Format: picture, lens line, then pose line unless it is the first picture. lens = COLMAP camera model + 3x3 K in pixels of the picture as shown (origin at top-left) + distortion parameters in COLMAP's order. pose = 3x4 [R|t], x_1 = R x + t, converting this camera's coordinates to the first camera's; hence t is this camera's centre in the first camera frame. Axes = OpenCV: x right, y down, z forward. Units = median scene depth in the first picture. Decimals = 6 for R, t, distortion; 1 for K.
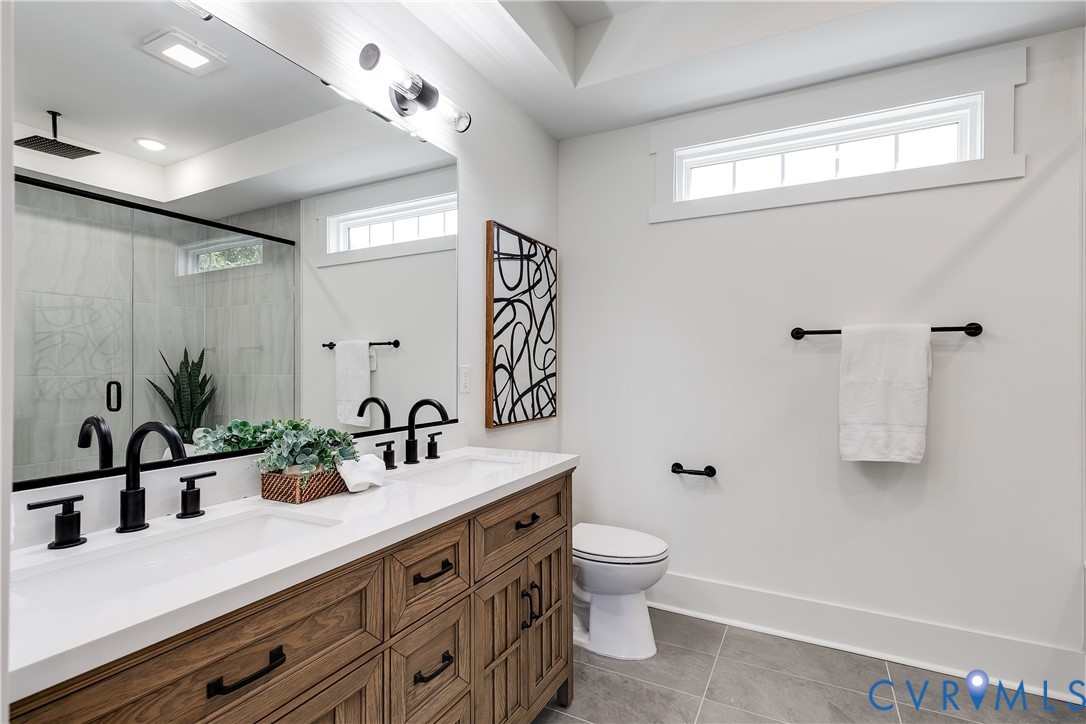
lens RADIAL K [[505.8, 0, 544.4], [0, 505.8, 363.5], [0, 0, 1]] dist [0.009554, -0.000702]
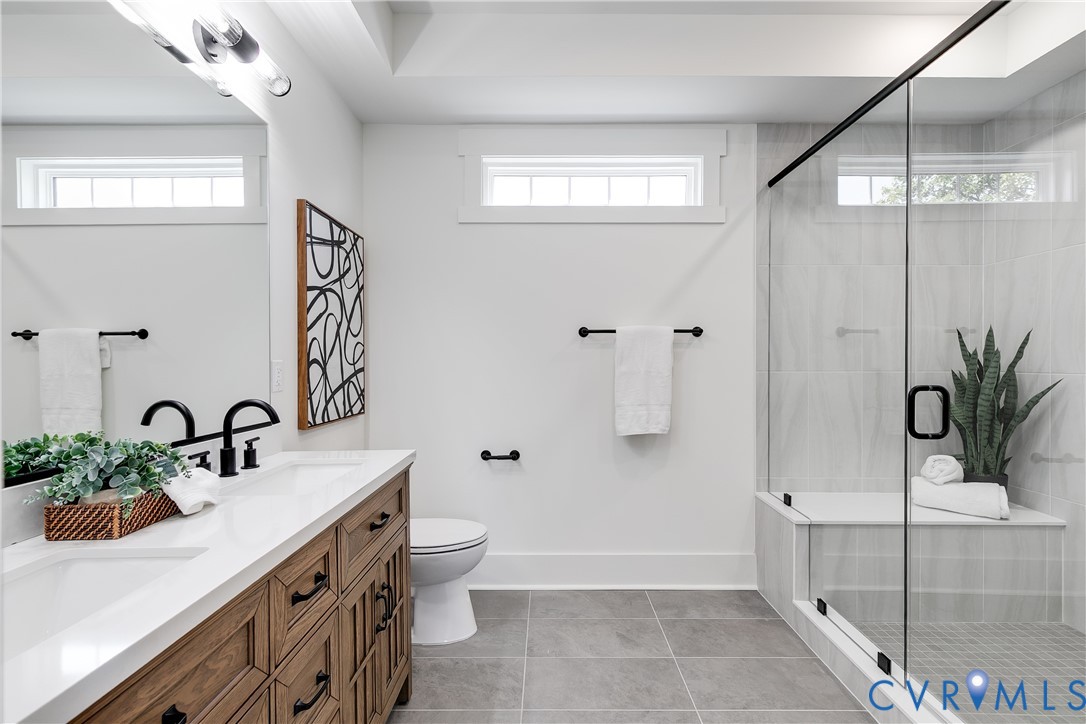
lens RADIAL K [[502.7, 0, 543.0], [0, 502.7, 362.0], [0, 0, 1]] dist [0.008943, -0.000319]
pose [[0.886898, -0.007184, 0.461909, -0.150755], [0.003140, 0.999950, 0.009524, -0.000368], [-0.461954, -0.006996, 0.886876, 0.004321]]
